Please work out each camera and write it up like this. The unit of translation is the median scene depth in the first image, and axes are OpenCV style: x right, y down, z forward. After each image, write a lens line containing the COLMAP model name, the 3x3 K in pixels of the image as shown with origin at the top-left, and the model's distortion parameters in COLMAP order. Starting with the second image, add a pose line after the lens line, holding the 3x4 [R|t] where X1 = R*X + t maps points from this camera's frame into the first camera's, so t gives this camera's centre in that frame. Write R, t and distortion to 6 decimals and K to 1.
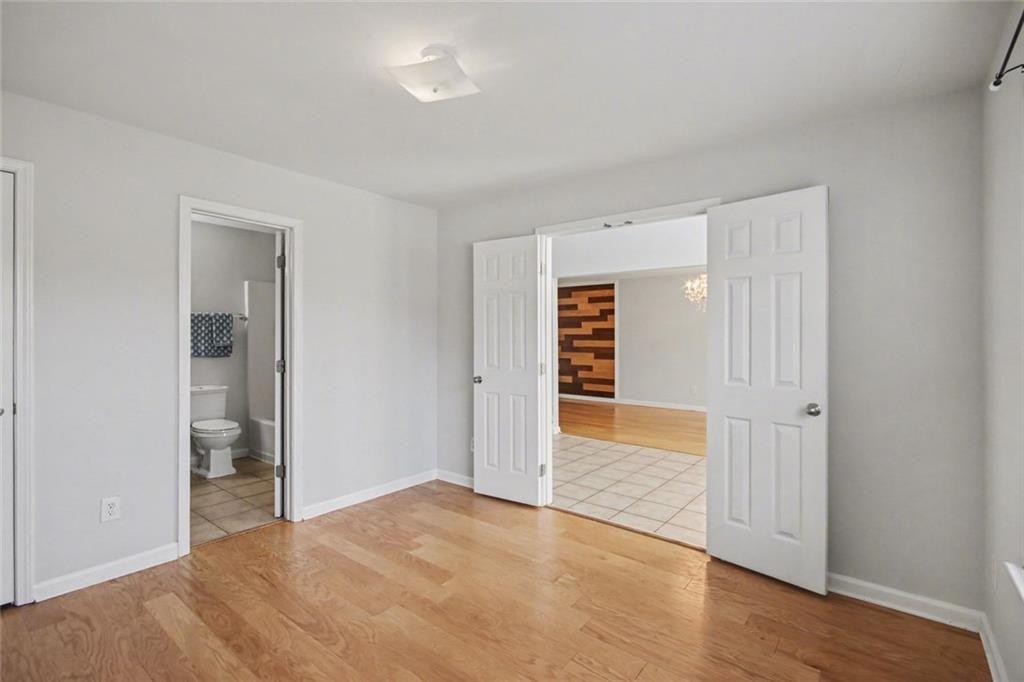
lens RADIAL K [[478.9, 0, 509.0], [0, 478.9, 336.3], [0, 0, 1]] dist [-0.000174, -0.000453]
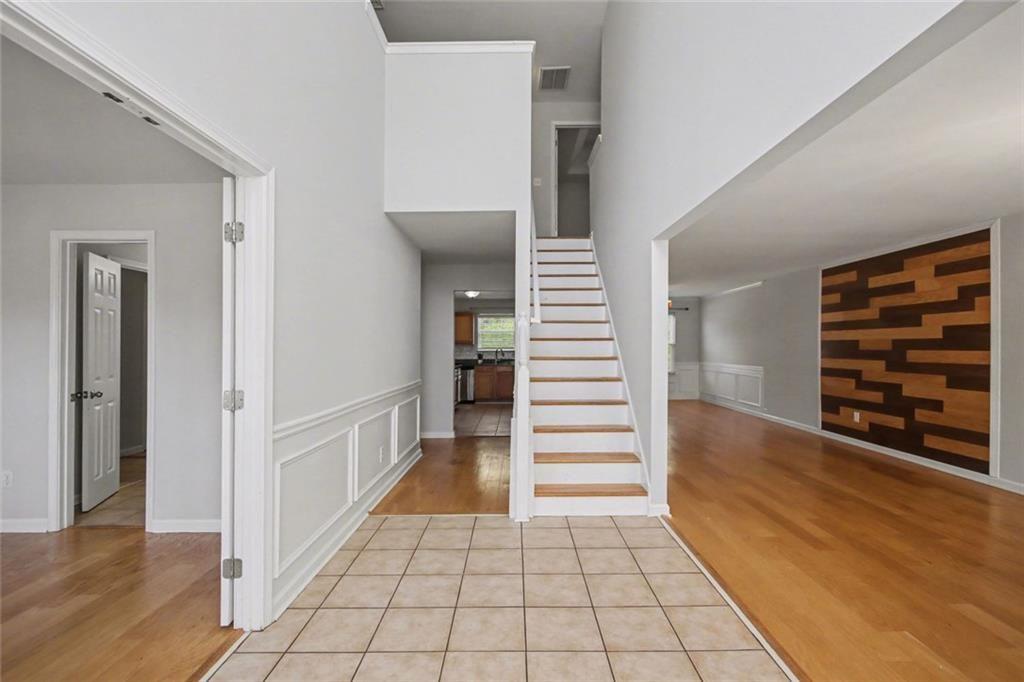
lens RADIAL K [[478.9, 0, 509.4], [0, 478.9, 342.2], [0, 0, 1]] dist [-0.000174, -0.000453]
pose [[0.623416, -0.013017, -0.781782, 0.286614], [0.007841, 0.999915, -0.010396, 0.001926], [0.781851, 0.000351, 0.623465, 0.337972]]
